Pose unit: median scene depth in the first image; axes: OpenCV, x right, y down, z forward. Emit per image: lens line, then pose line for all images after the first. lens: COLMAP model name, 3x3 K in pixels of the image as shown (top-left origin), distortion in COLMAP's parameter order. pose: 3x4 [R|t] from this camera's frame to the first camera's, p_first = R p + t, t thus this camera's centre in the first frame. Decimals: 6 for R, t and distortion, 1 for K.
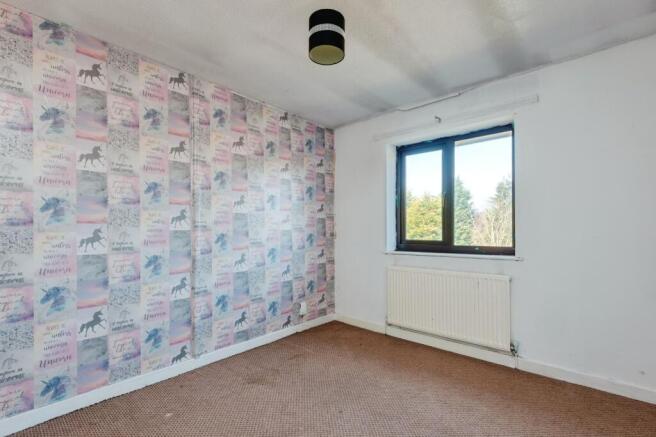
lens RADIAL K [[299.0, 0, 326.3], [0, 299.0, 221.0], [0, 0, 1]] dist [0.020533, -0.009402]
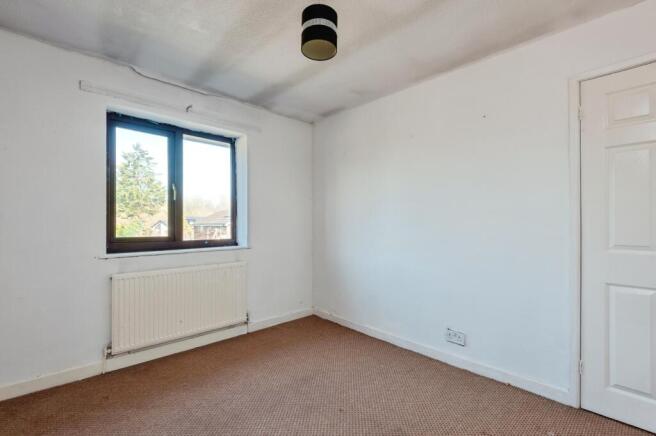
lens RADIAL K [[299.0, 0, 324.0], [0, 299.0, 216.4], [0, 0, 1]] dist [0.020533, -0.009402]
pose [[0.089540, 0.036565, 0.995312, -0.507649], [-0.021511, 0.999164, -0.034772, 0.026618], [-0.995751, -0.018297, 0.090251, 0.464808]]
